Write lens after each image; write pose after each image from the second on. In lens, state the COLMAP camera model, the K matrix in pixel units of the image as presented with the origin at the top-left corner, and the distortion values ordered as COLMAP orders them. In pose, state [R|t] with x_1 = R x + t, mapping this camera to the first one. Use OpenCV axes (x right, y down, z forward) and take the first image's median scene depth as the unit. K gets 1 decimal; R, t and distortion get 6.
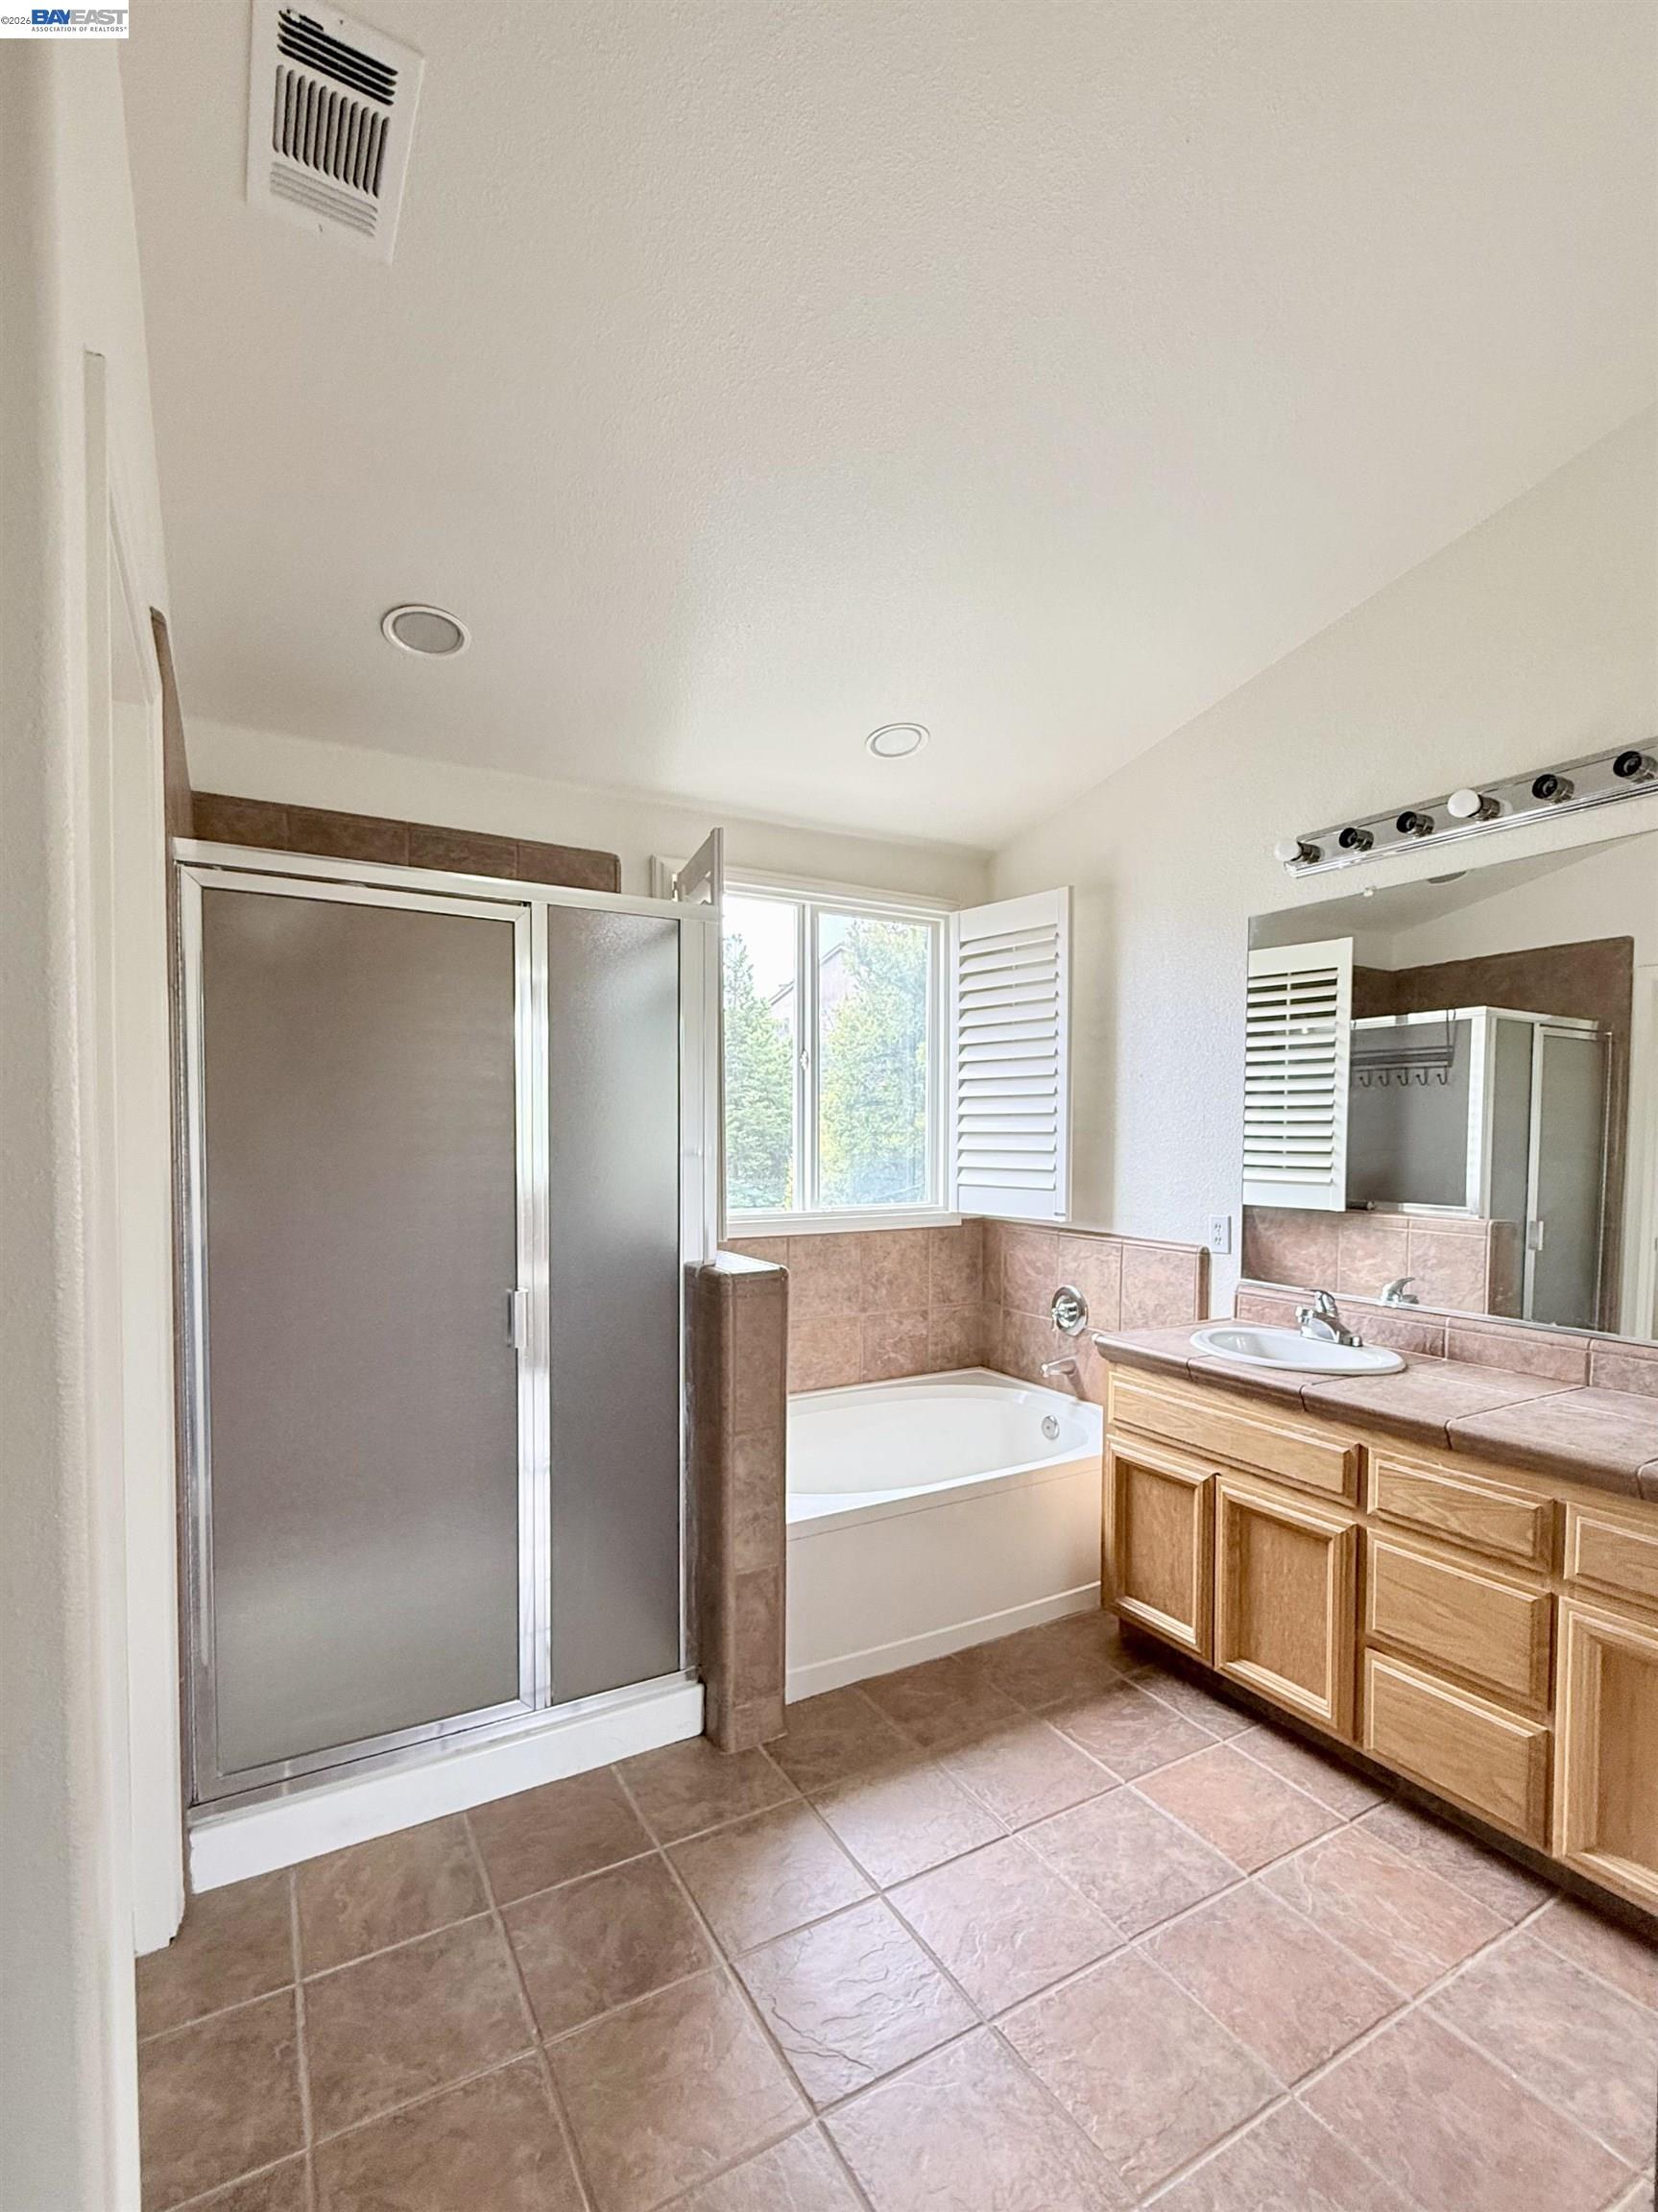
lens RADIAL K [[1014.9, 0, 828.6], [0, 1014.9, 1178.9], [0, 0, 1]] dist [0.001268, 0.000077]
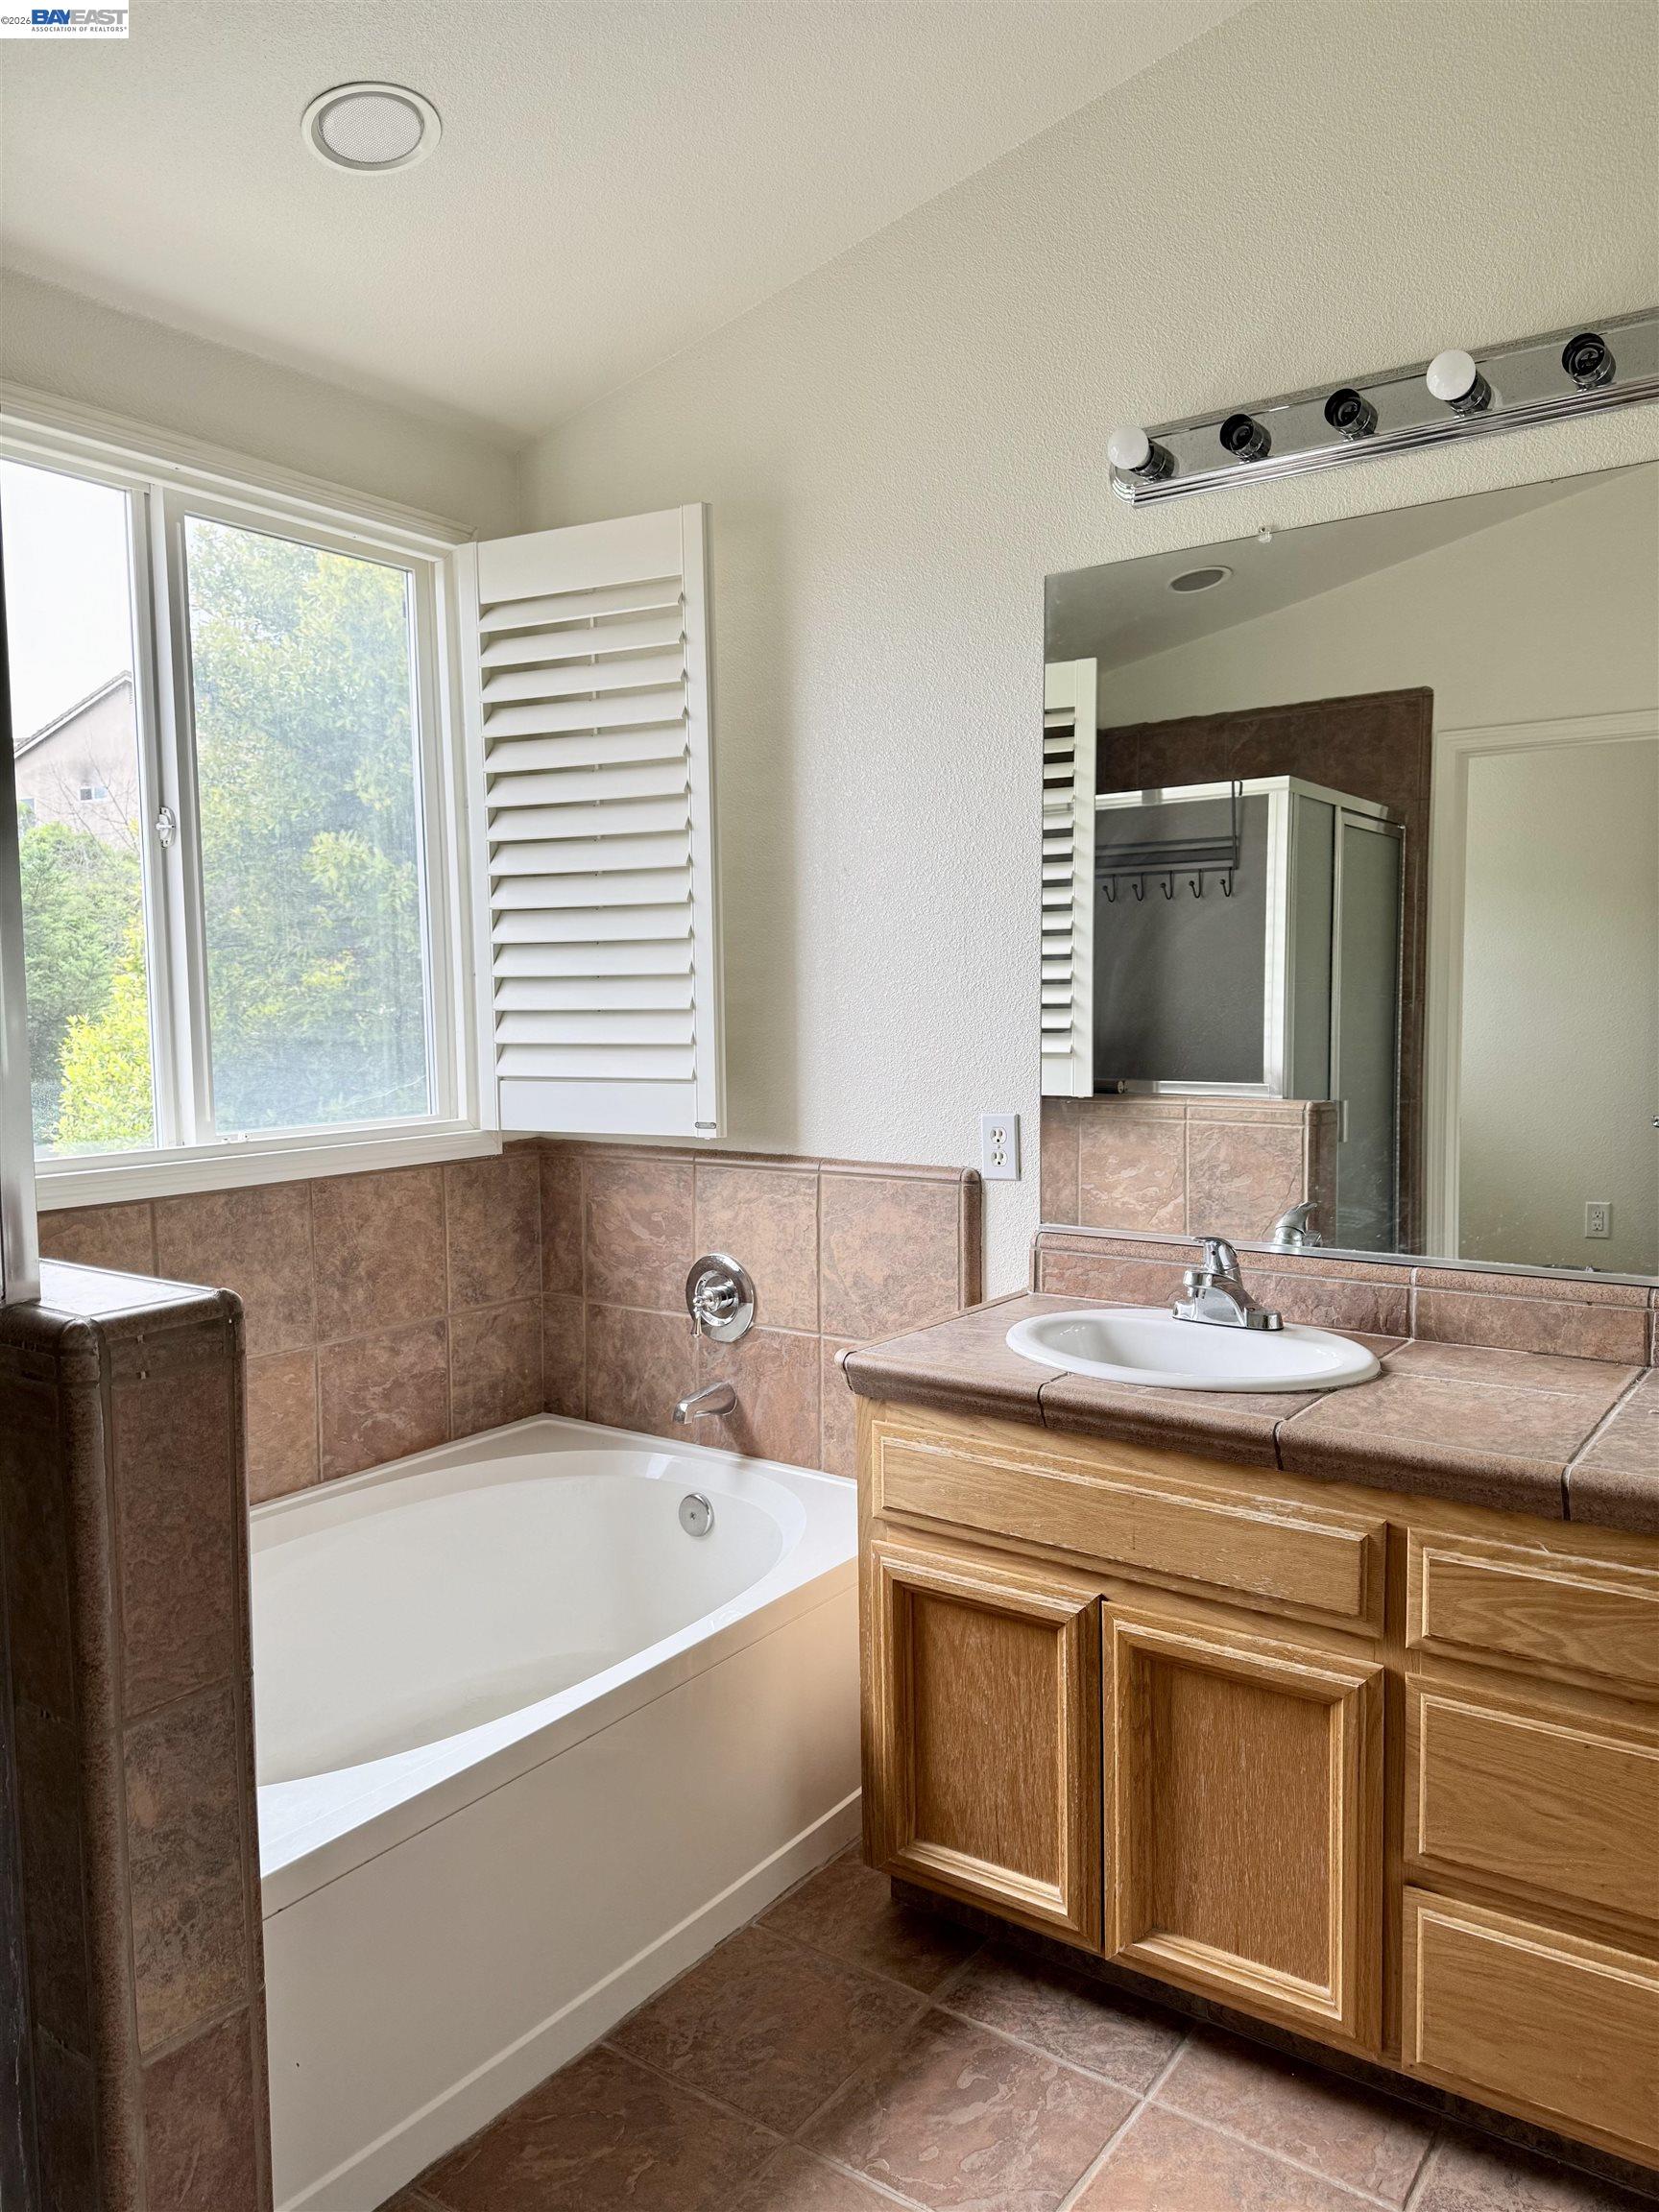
lens RADIAL K [[1552.3, 0, 822.1], [0, 1552.3, 1122.1], [0, 0, 1]] dist [0.125246, -0.178527]
pose [[0.912957, -0.048975, 0.405106, -0.071904], [0.034580, 0.998486, 0.042780, -0.000479], [-0.406587, -0.025048, 0.913268, 0.288414]]
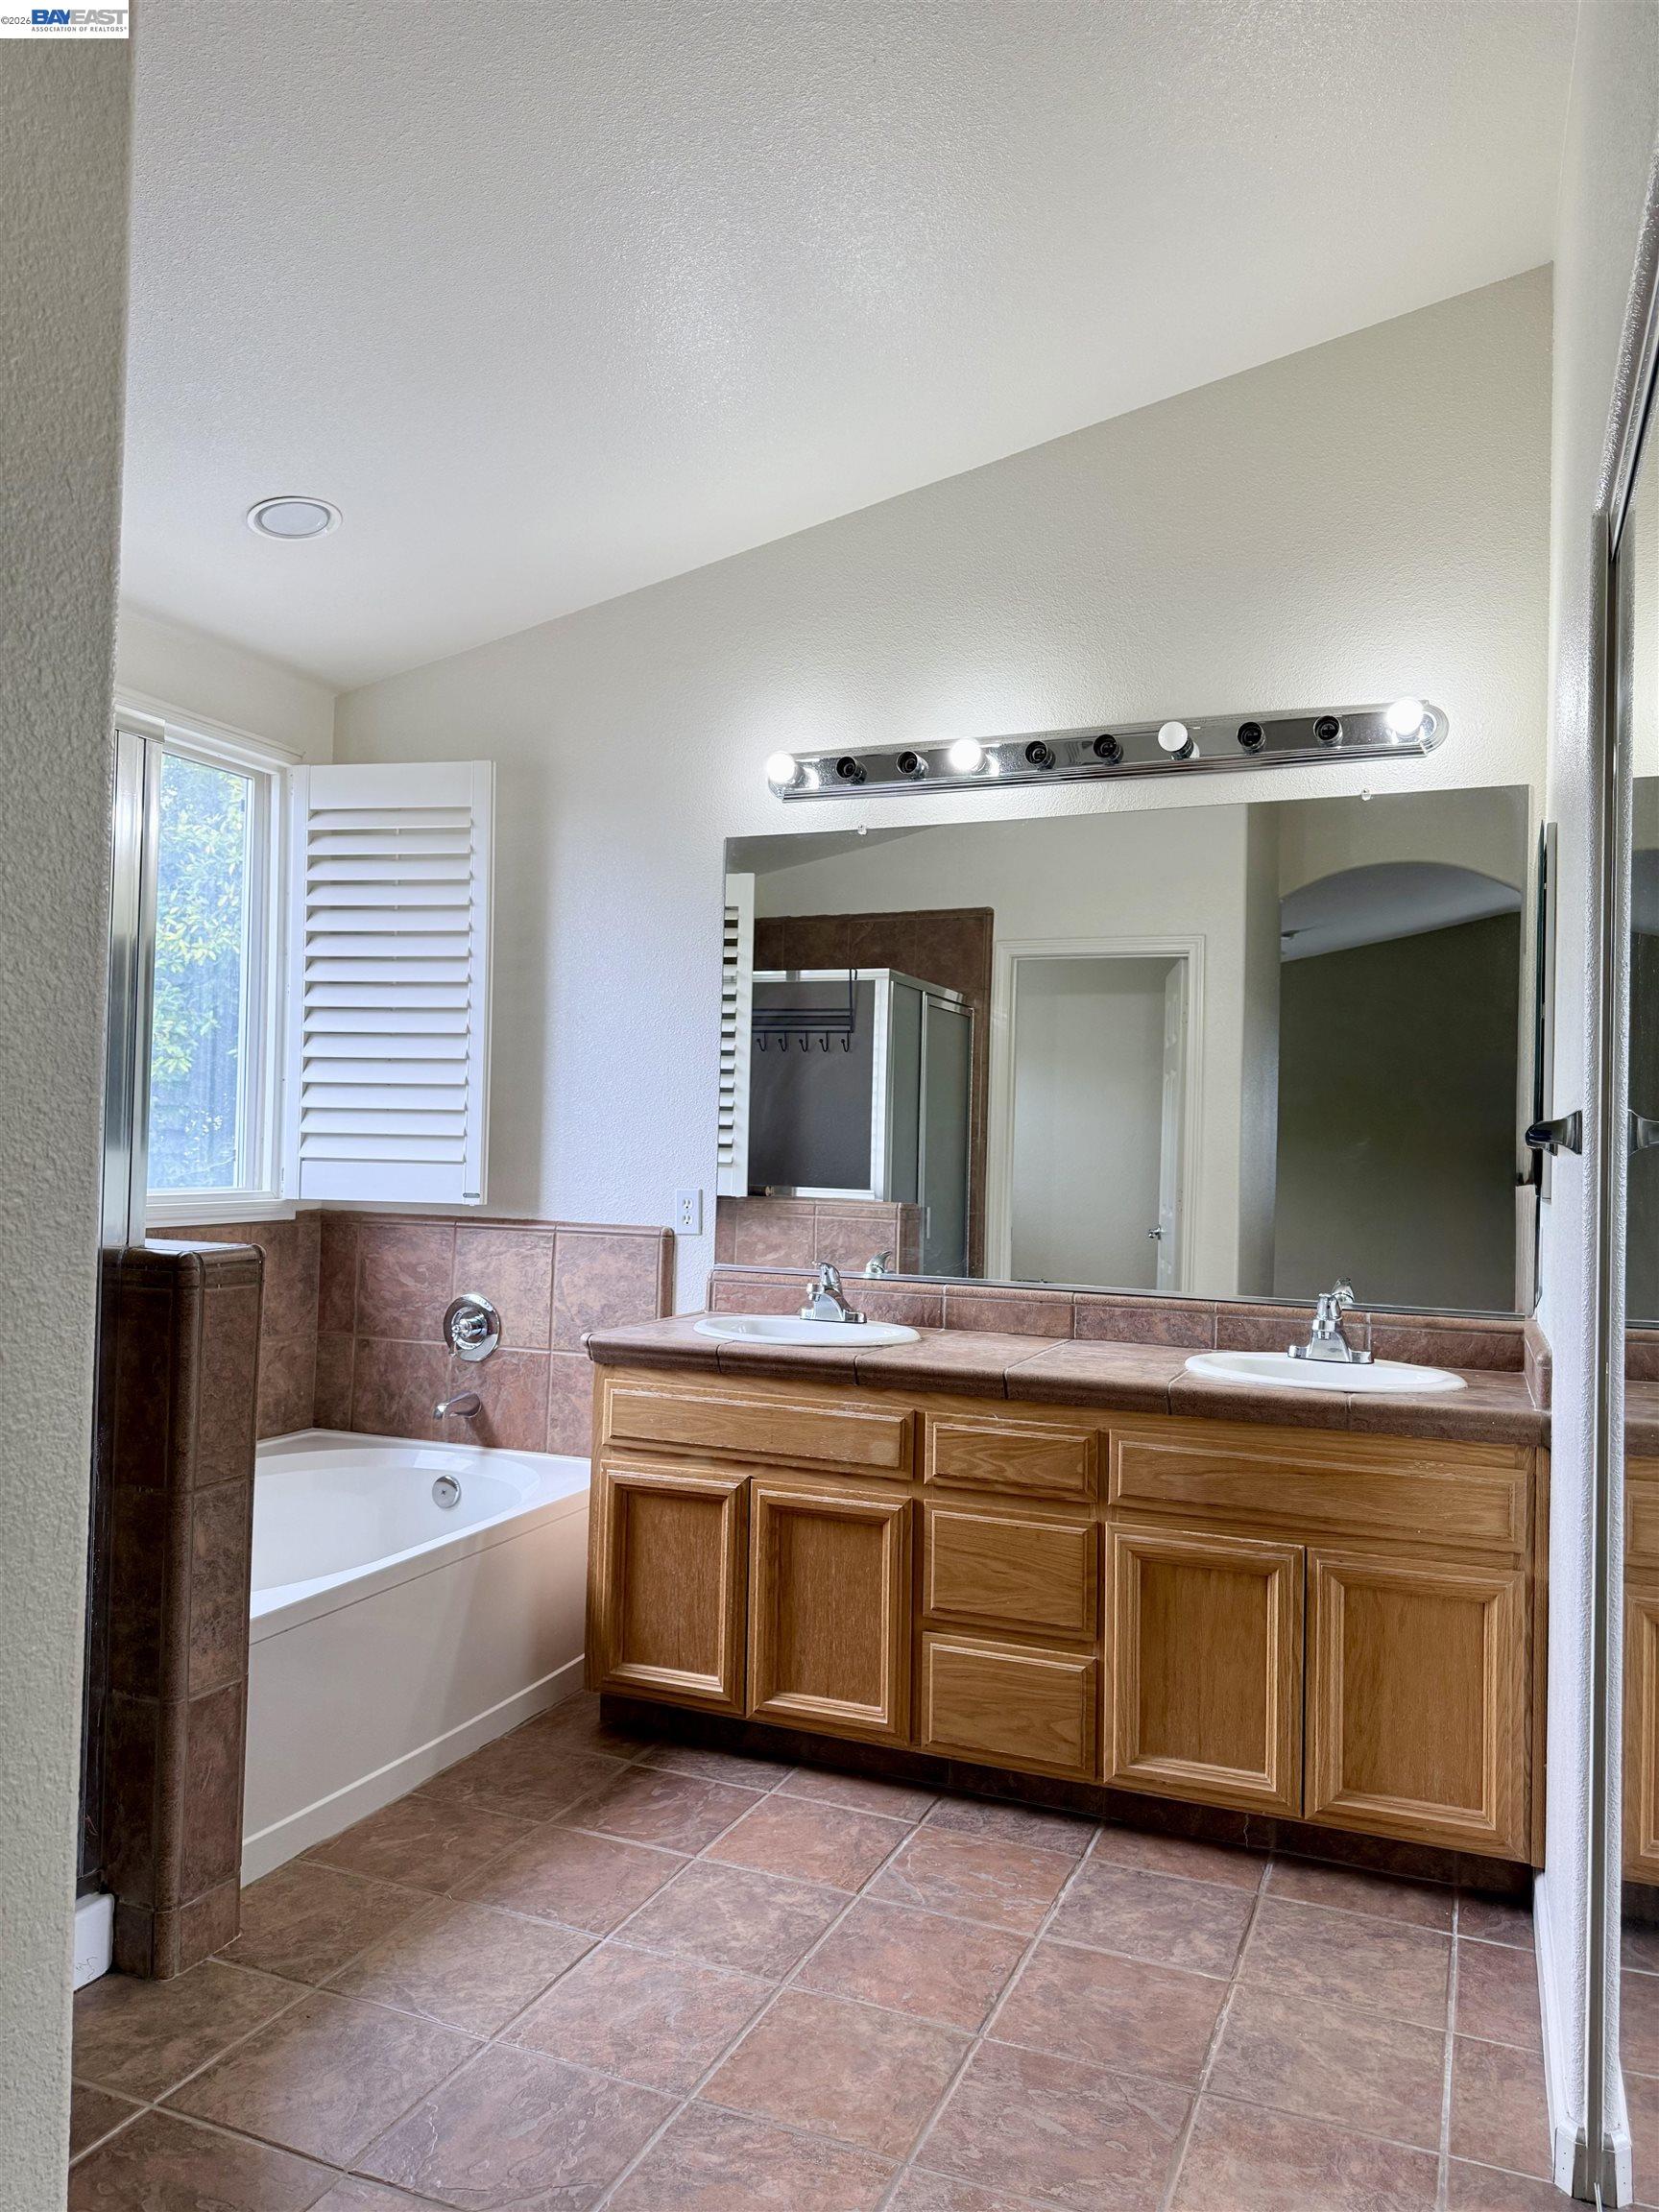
lens RADIAL K [[1552.3, 0, 822.1], [0, 1552.3, 1122.1], [0, 0, 1]] dist [0.125246, -0.178527]
pose [[0.798185, 0.022983, 0.601974, -0.349486], [0.006192, 0.998906, -0.046348, 0.048508], [-0.602381, 0.040721, 0.797170, -0.096183]]
